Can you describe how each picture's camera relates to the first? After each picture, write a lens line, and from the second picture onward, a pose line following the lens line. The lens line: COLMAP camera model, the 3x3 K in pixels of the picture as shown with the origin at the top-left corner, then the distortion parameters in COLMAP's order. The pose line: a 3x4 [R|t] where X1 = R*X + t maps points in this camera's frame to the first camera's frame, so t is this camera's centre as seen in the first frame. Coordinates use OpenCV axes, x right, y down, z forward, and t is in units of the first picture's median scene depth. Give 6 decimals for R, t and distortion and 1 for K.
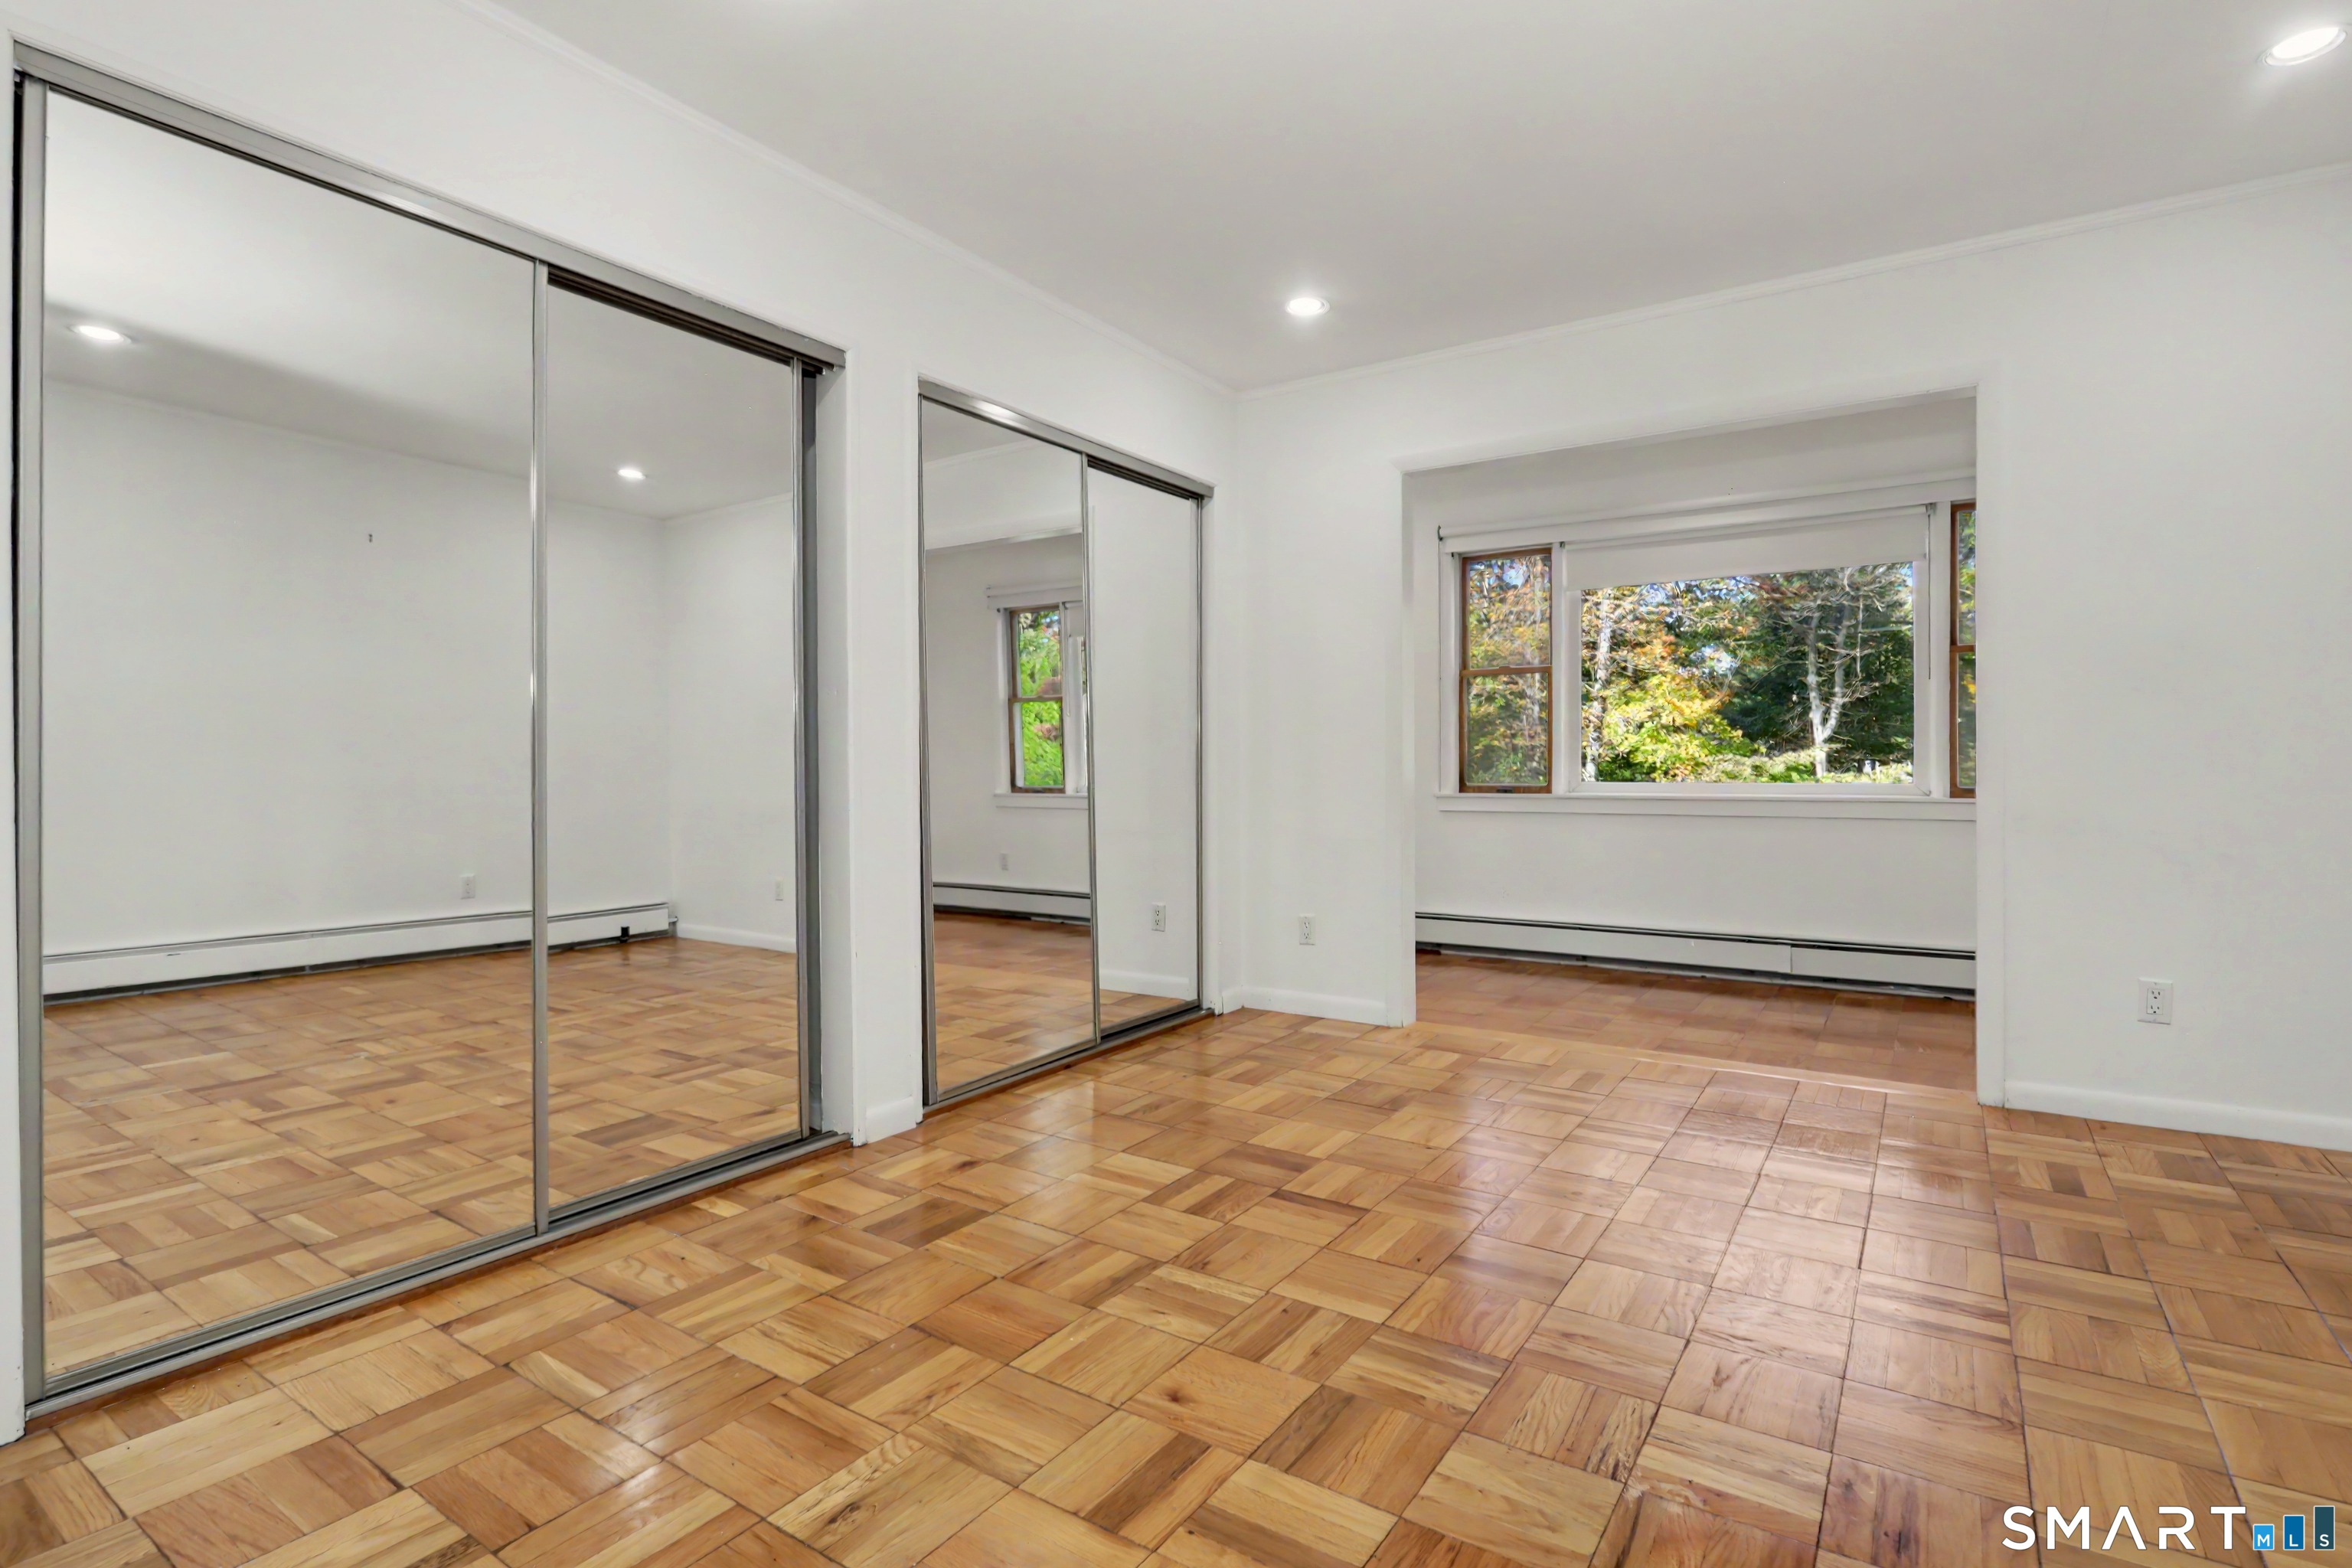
lens RADIAL K [[1136.5, 0, 1195.1], [0, 1136.5, 793.1], [0, 0, 1]] dist [-0.011880, 0.004876]
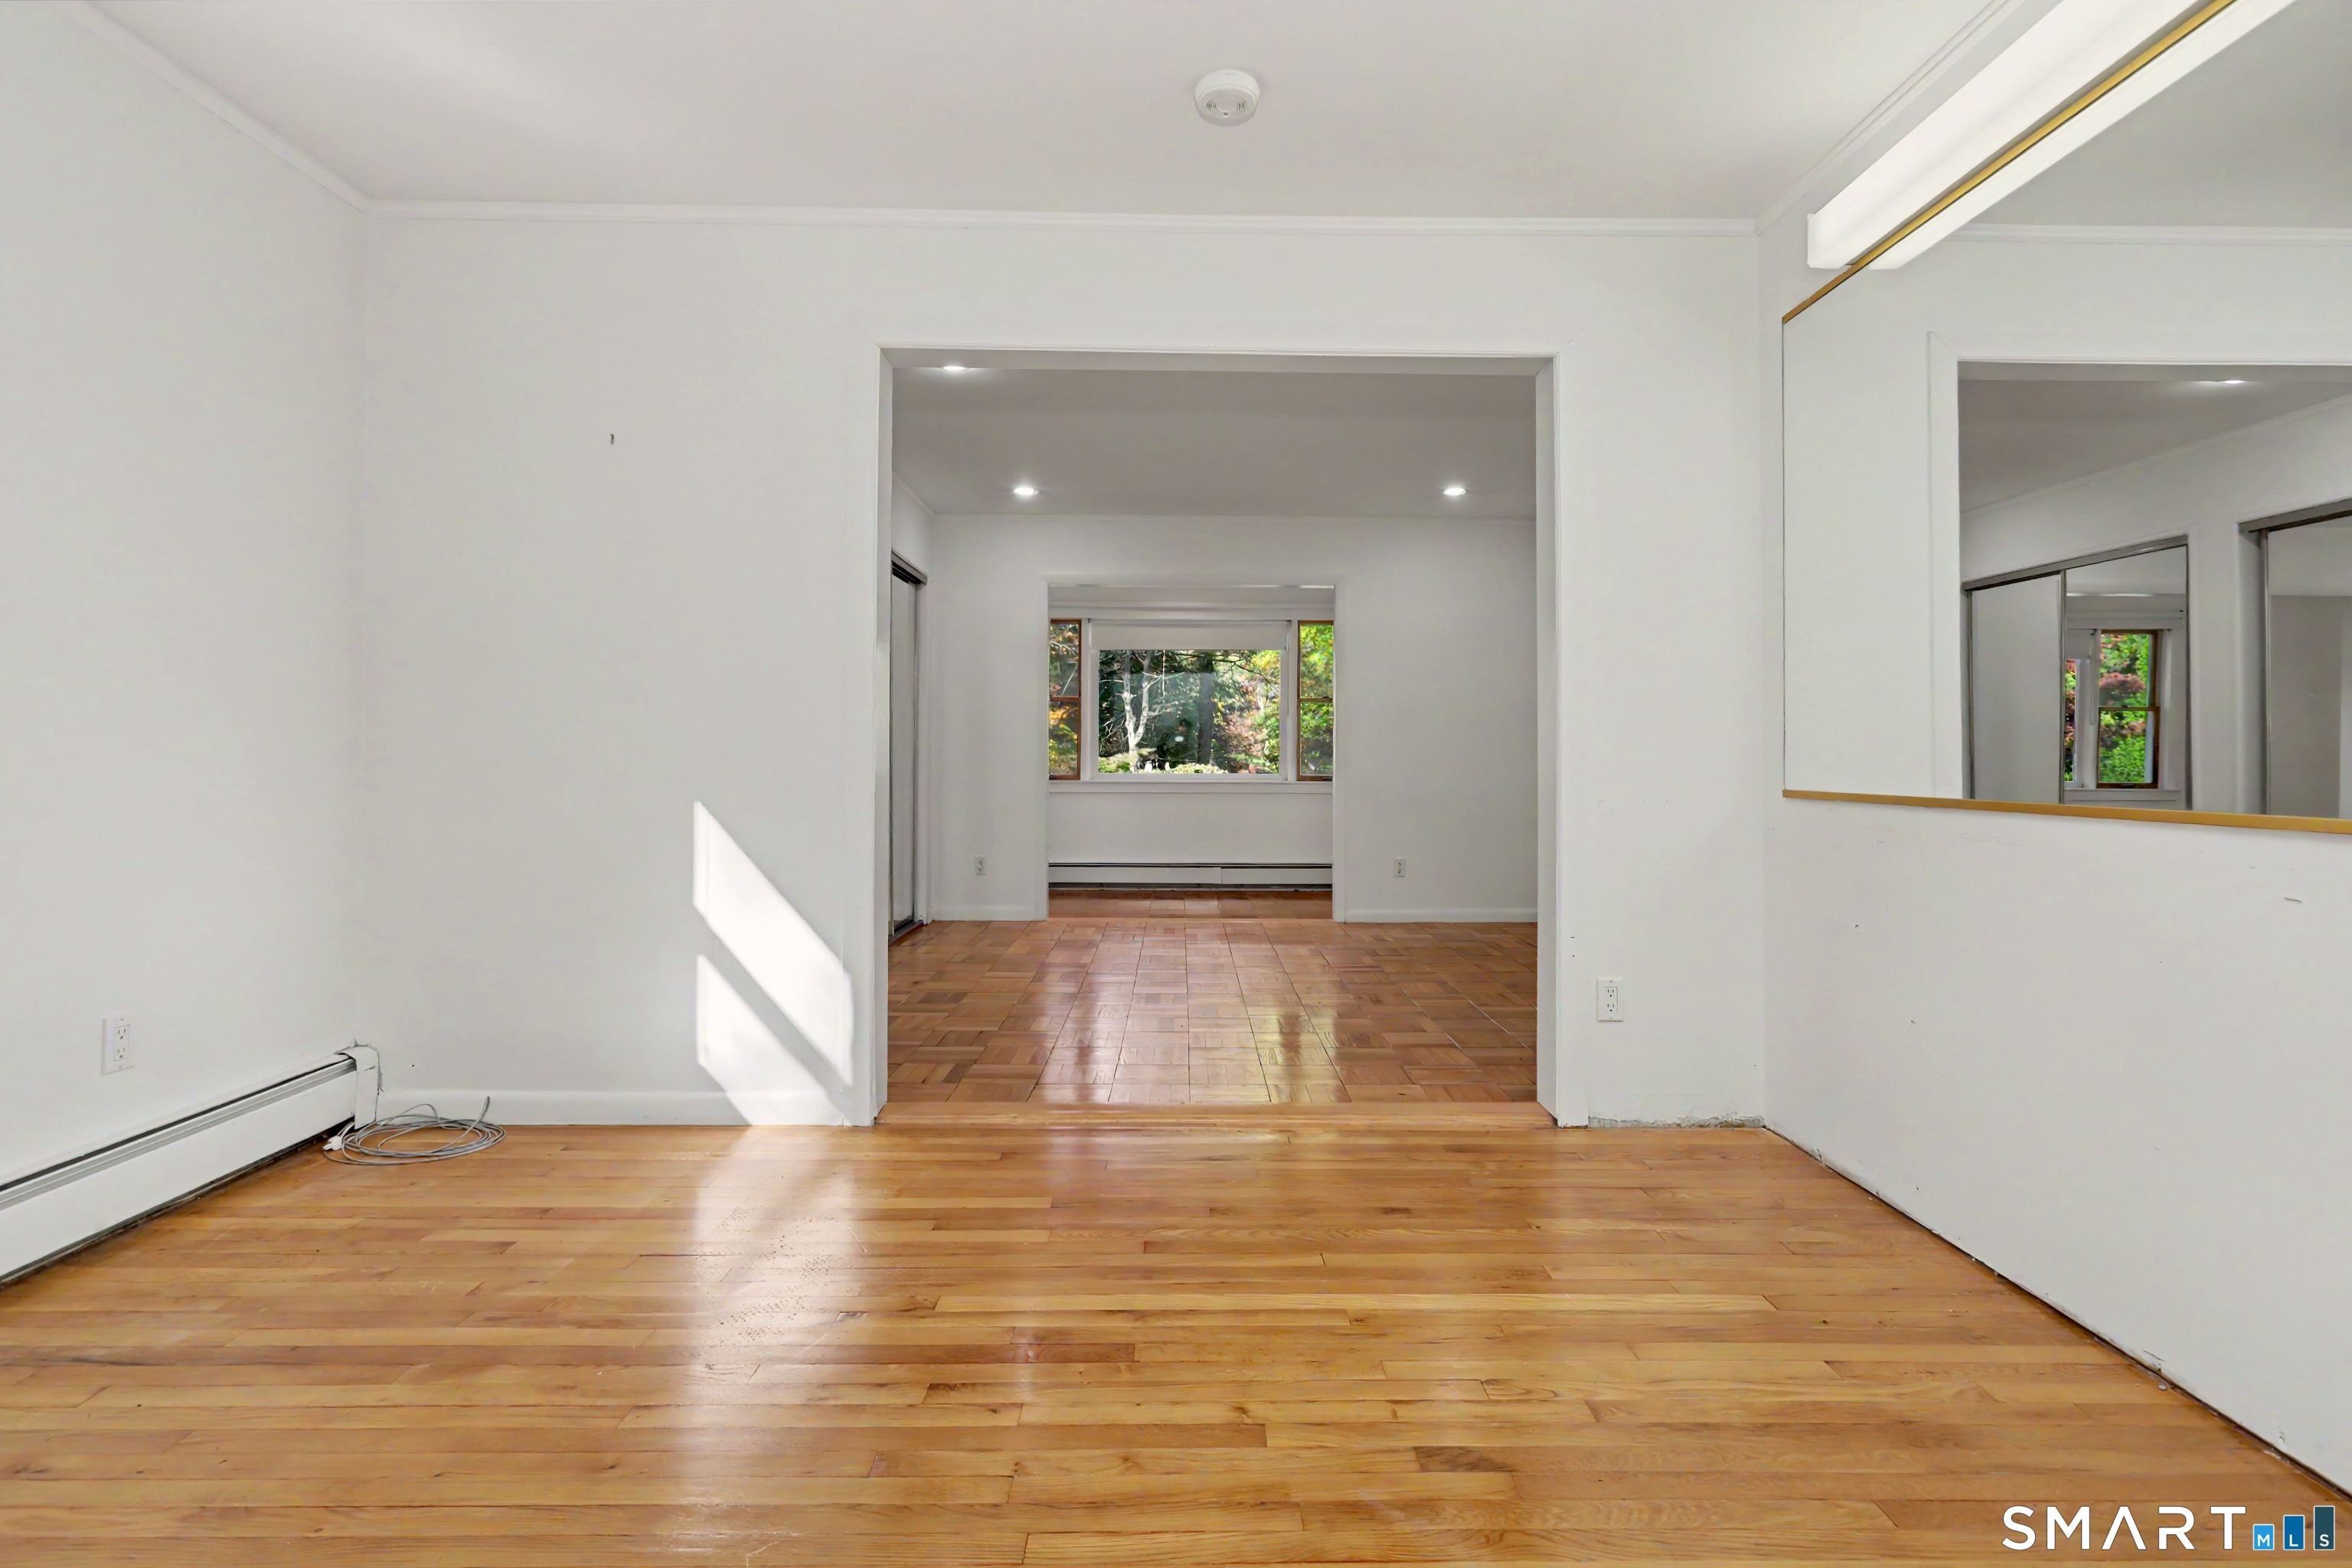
lens RADIAL K [[1136.5, 0, 1204.5], [0, 1136.5, 759.2], [0, 0, 1]] dist [-0.011880, 0.004876]
pose [[0.823700, 0.010627, 0.566927, -0.390882], [0.005027, 0.999648, -0.026042, 0.012464], [-0.567004, 0.024301, 0.823356, -0.337320]]
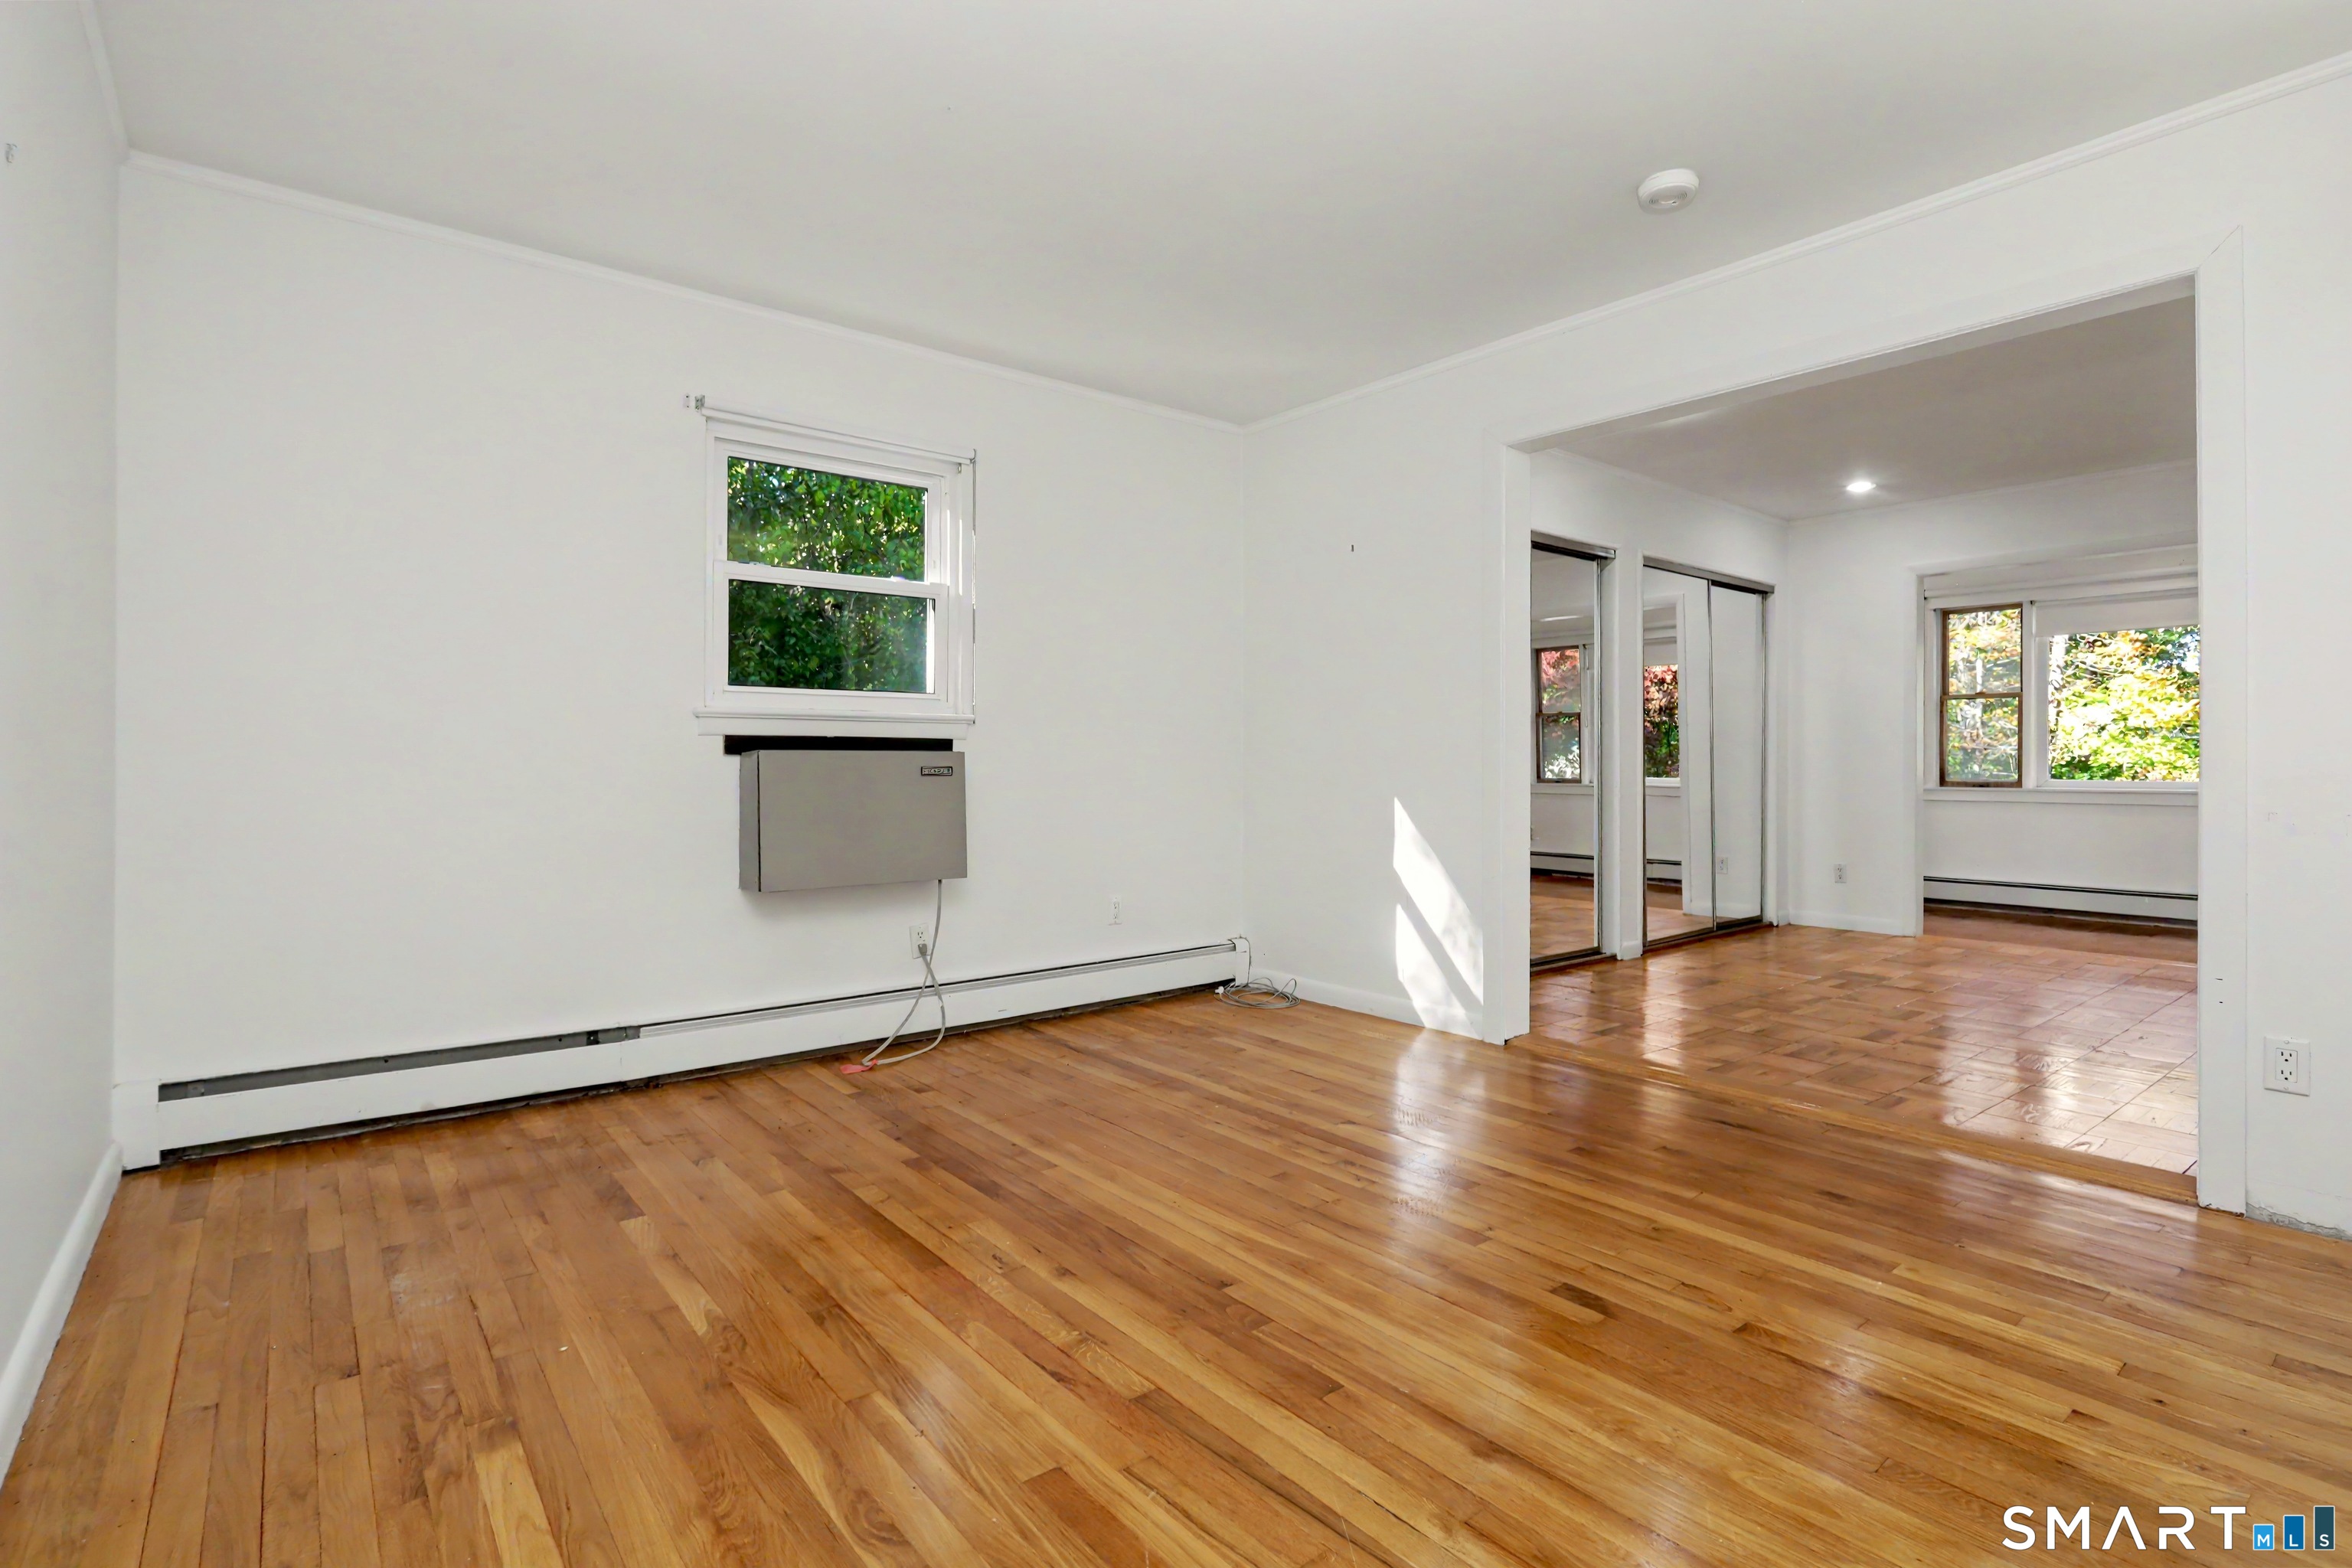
lens RADIAL K [[1136.5, 0, 1192.8], [0, 1136.5, 767.6], [0, 0, 1]] dist [-0.011880, 0.004876]
pose [[0.954078, 0.007811, -0.299455, -0.201673], [-0.014460, 0.999696, -0.019994, 0.016272], [0.299208, 0.023406, 0.953901, -0.518723]]
